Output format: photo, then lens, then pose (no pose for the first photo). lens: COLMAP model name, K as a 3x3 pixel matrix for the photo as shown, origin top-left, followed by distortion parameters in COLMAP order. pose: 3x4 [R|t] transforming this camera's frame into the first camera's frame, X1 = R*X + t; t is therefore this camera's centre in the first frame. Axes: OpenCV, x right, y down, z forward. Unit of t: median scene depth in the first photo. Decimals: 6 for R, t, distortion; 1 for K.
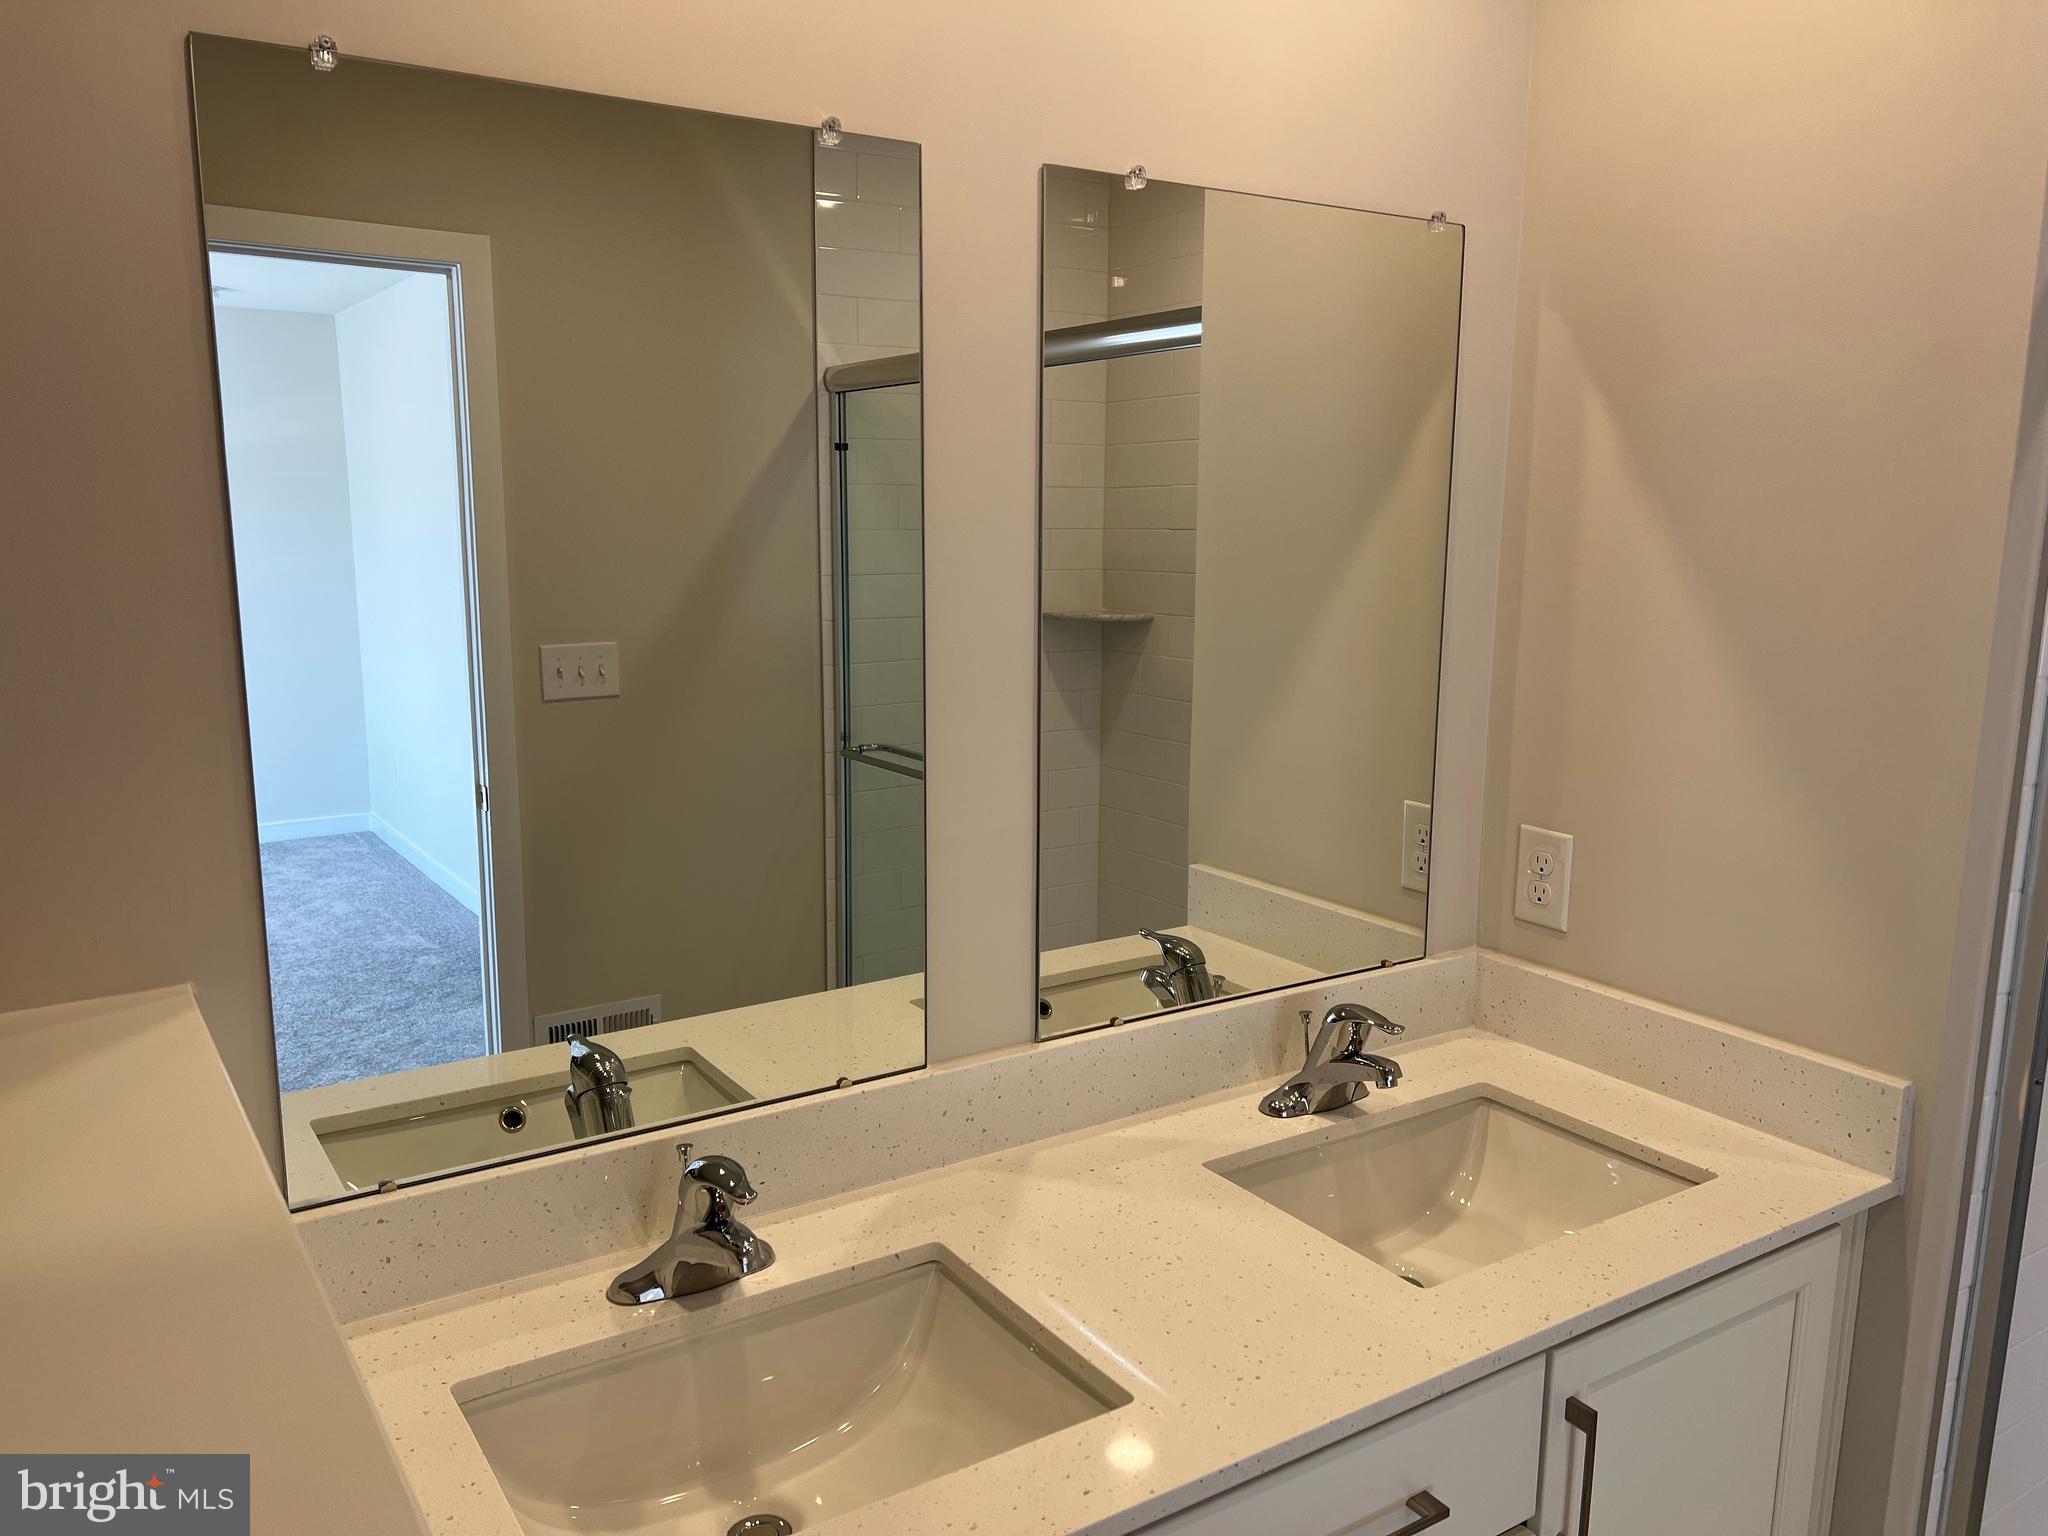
lens RADIAL K [[1543.0, 0, 1033.3], [0, 1543.0, 772.6], [0, 0, 1]] dist [0.042871, -0.048391]
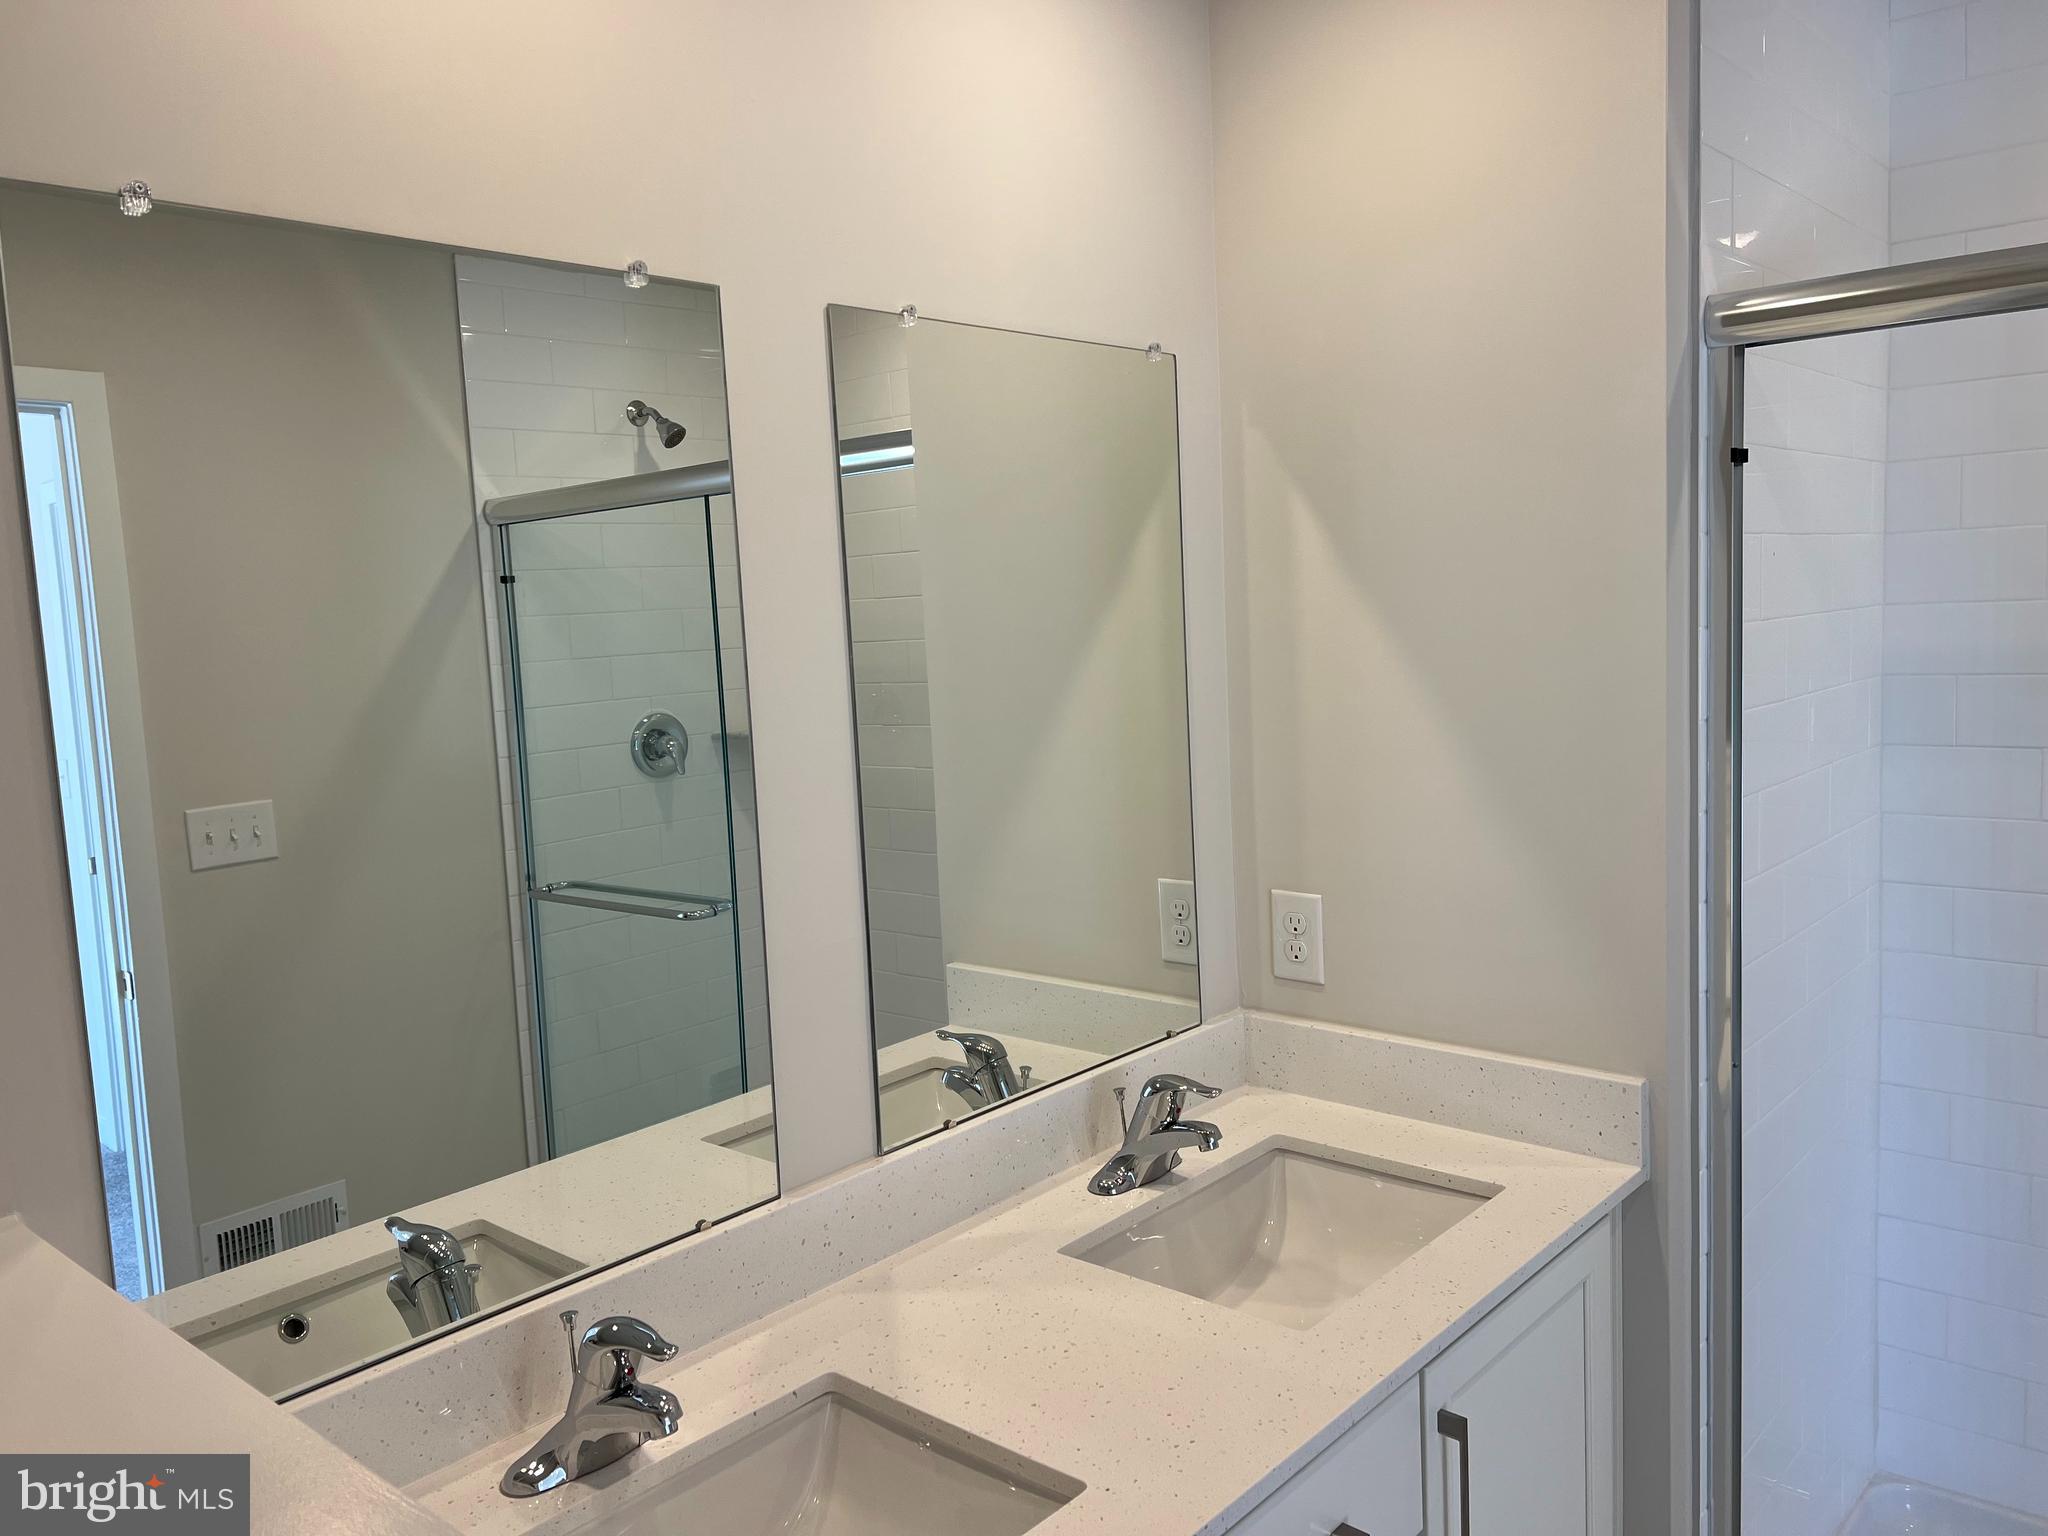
lens RADIAL K [[1543.0, 0, 1014.6], [0, 1543.0, 751.9], [0, 0, 1]] dist [0.042871, -0.048391]
pose [[0.965135, -0.079004, 0.249545, -0.137363], [0.099799, 0.992415, -0.071787, -0.003376], [-0.241980, 0.094189, 0.965699, -0.011472]]
